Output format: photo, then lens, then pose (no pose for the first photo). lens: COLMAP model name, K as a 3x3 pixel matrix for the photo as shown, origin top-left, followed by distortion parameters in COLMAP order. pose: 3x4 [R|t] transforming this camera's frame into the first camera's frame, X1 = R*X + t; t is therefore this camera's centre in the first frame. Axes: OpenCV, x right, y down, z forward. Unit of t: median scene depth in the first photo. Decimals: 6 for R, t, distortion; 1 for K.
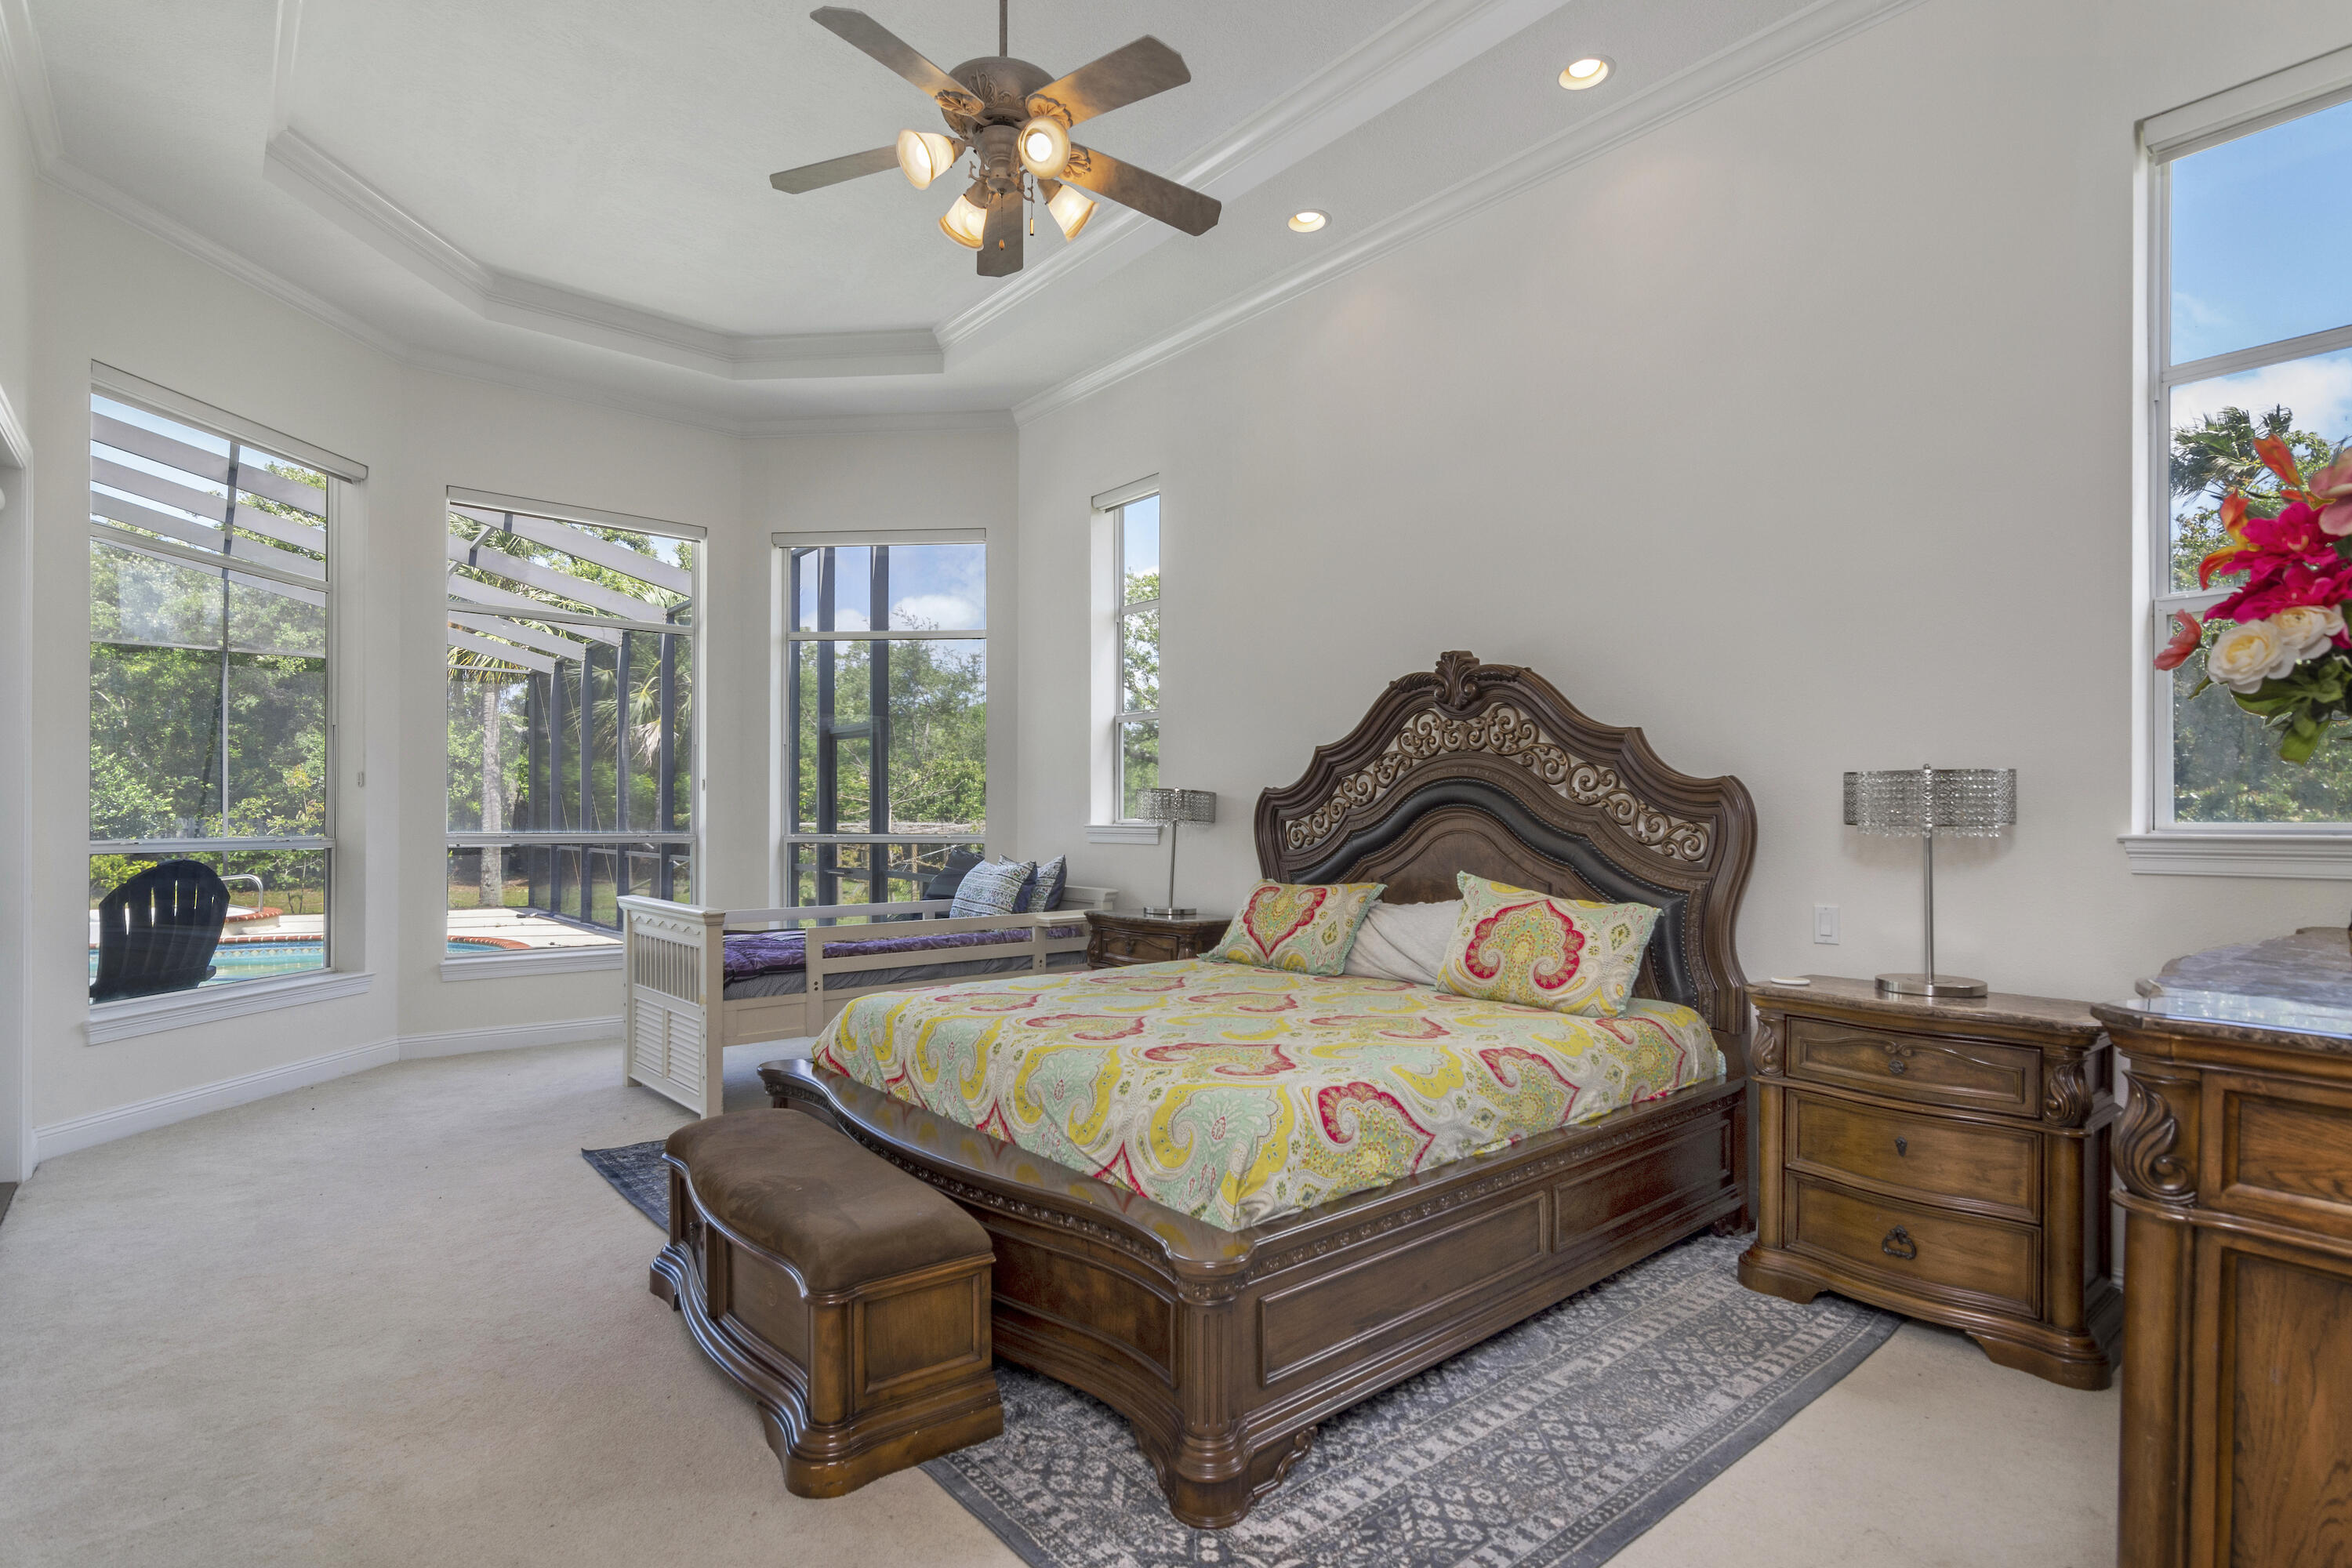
lens RADIAL K [[1135.8, 0, 1180.9], [0, 1135.8, 808.2], [0, 0, 1]] dist [-0.004724, 0.003259]
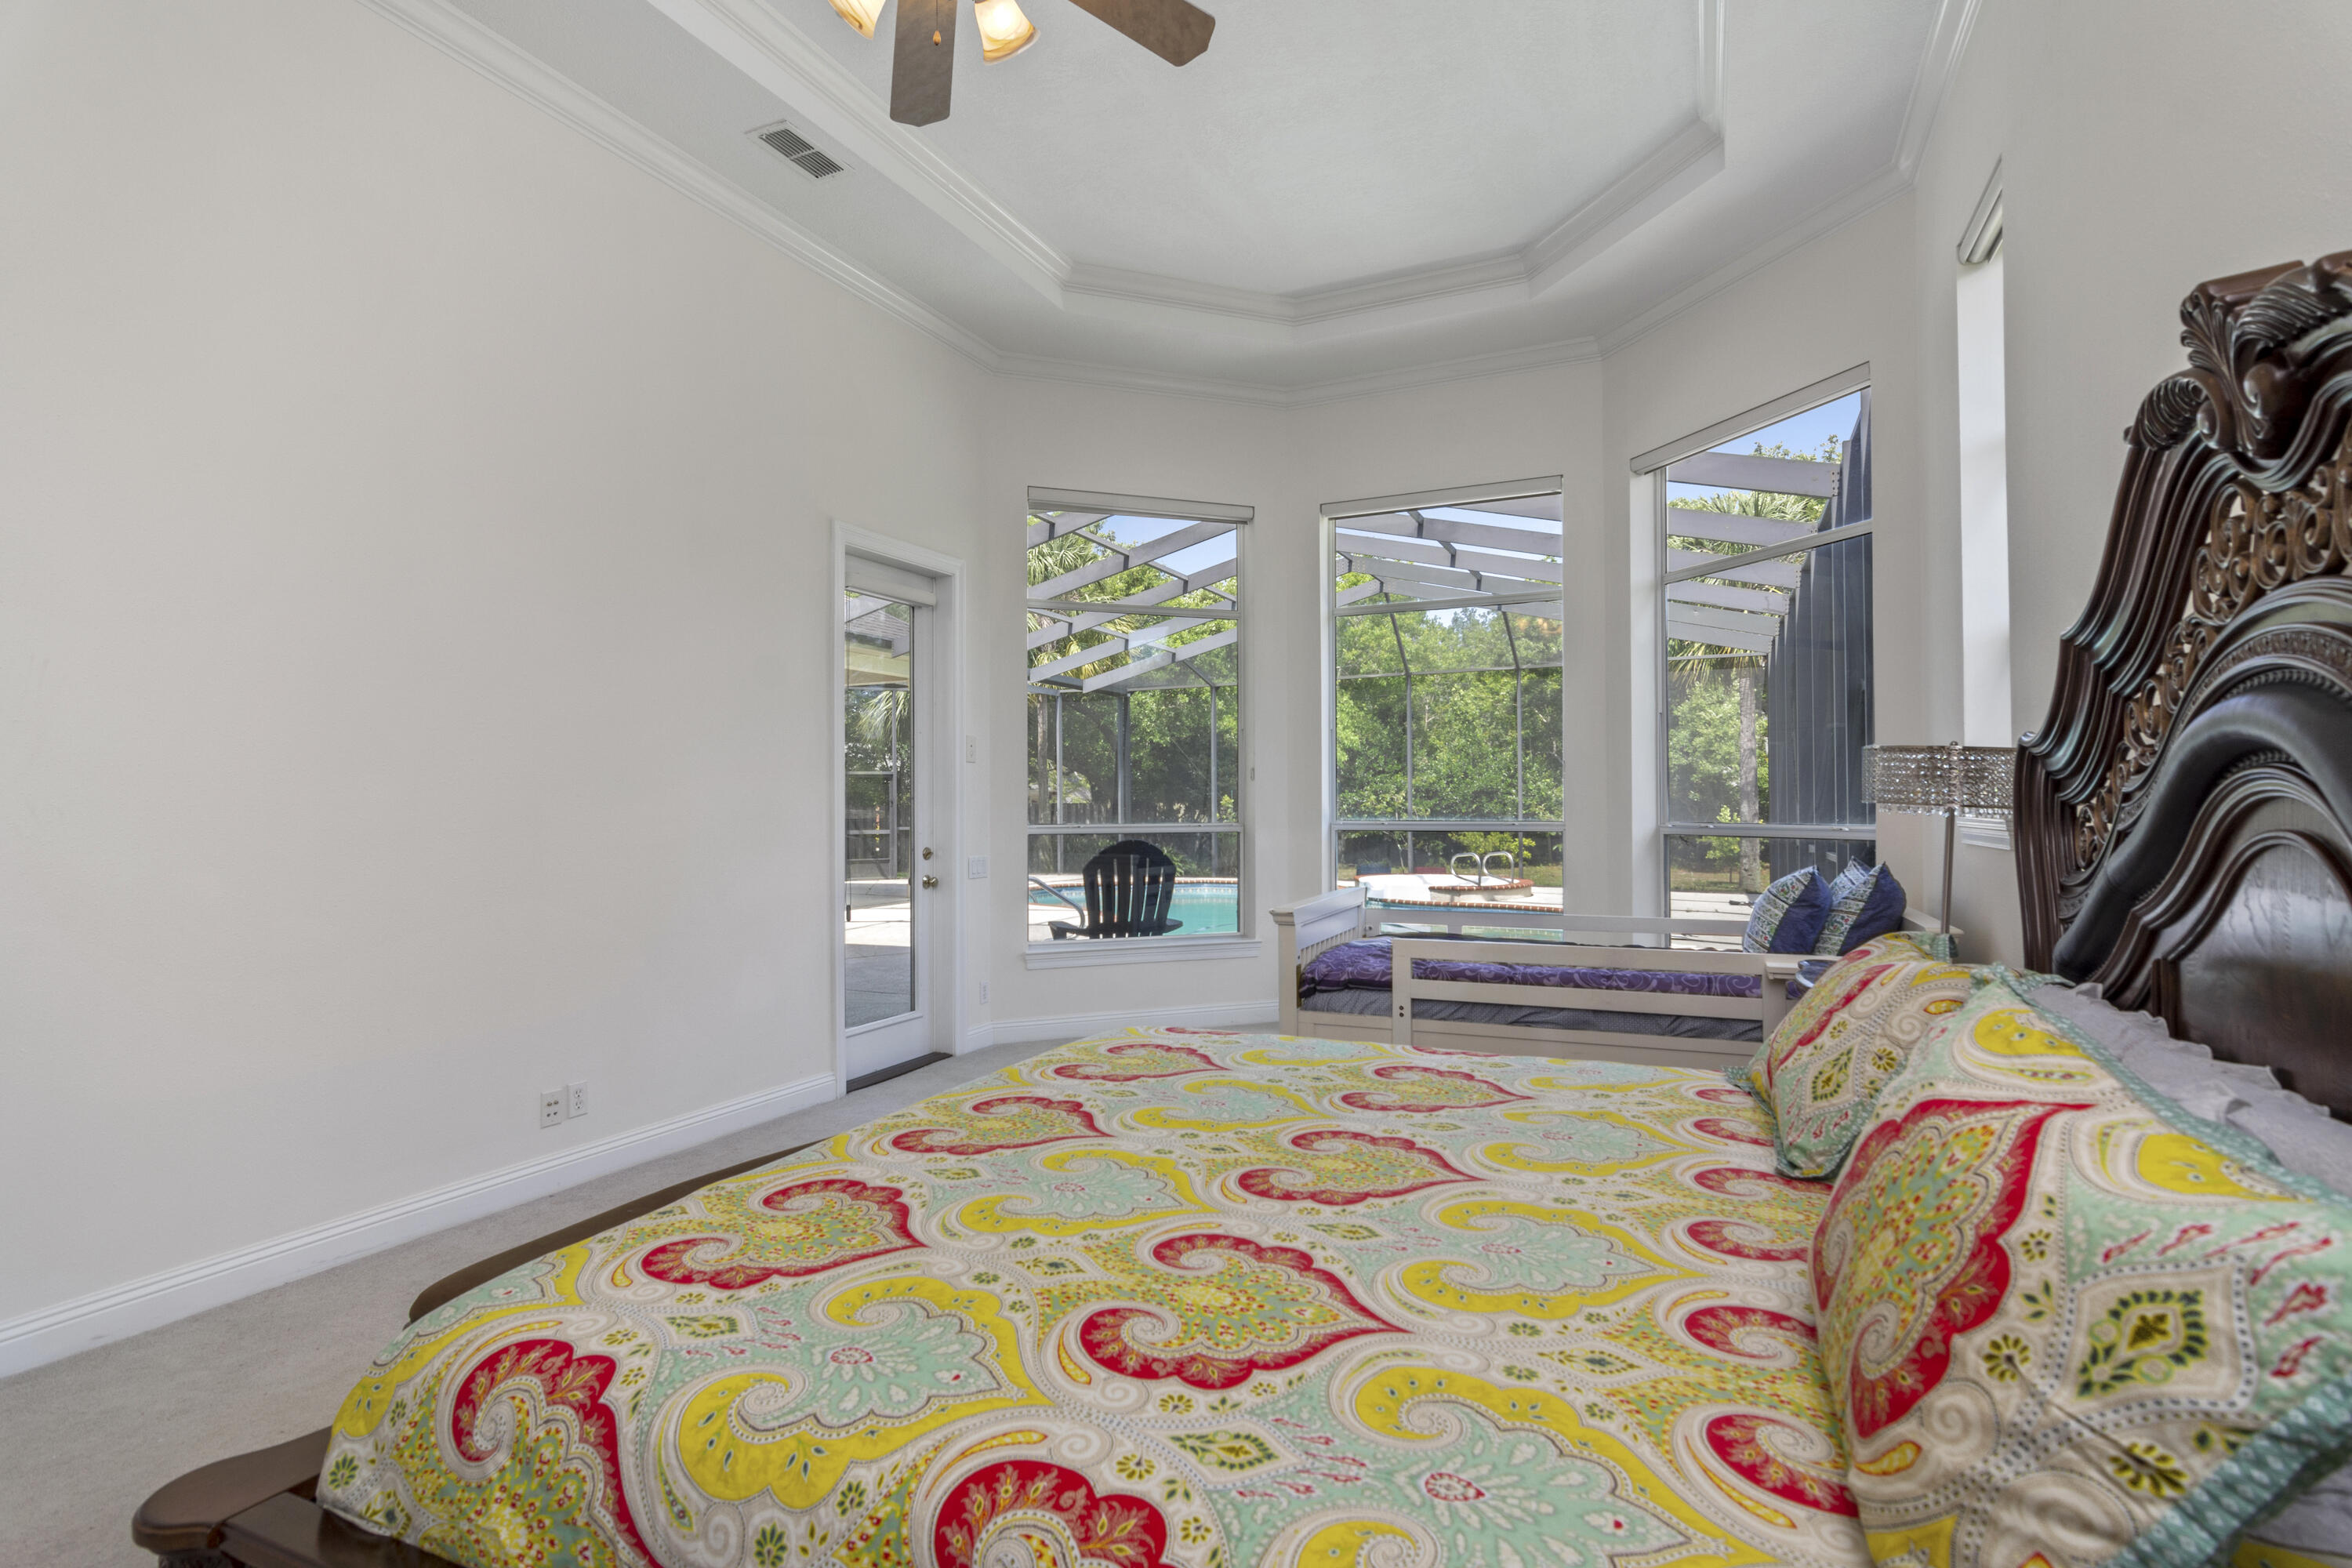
lens RADIAL K [[1135.8, 0, 1180.7], [0, 1135.8, 784.8], [0, 0, 1]] dist [-0.004724, 0.003259]
pose [[0.421712, -0.021597, -0.906472, 0.354779], [0.017250, 0.999726, -0.015794, 0.004544], [0.906566, -0.008976, 0.421970, 0.516769]]
